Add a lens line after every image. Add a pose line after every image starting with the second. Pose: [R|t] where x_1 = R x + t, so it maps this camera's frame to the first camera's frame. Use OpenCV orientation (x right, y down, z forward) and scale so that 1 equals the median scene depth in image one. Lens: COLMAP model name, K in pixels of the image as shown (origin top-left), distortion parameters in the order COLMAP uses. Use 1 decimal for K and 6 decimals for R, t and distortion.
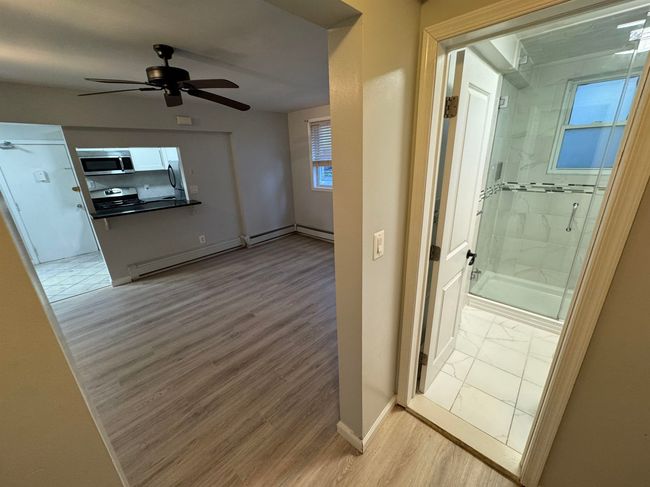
lens RADIAL K [[258.6, 0, 324.9], [0, 258.6, 243.3], [0, 0, 1]] dist [0.000819, -0.001216]
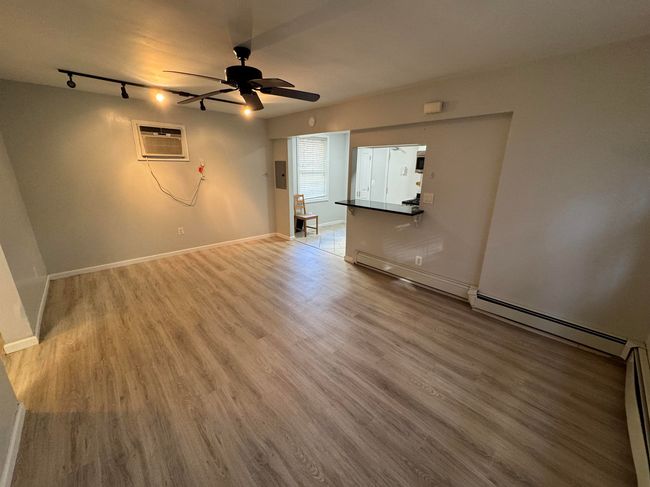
lens RADIAL K [[258.6, 0, 323.0], [0, 258.6, 243.1], [0, 0, 1]] dist [0.000819, -0.001216]
pose [[-0.064178, 0.321097, -0.944869, 0.315105], [-0.330390, 0.886589, 0.323733, -0.258719], [0.941660, 0.332952, 0.049187, 0.783778]]
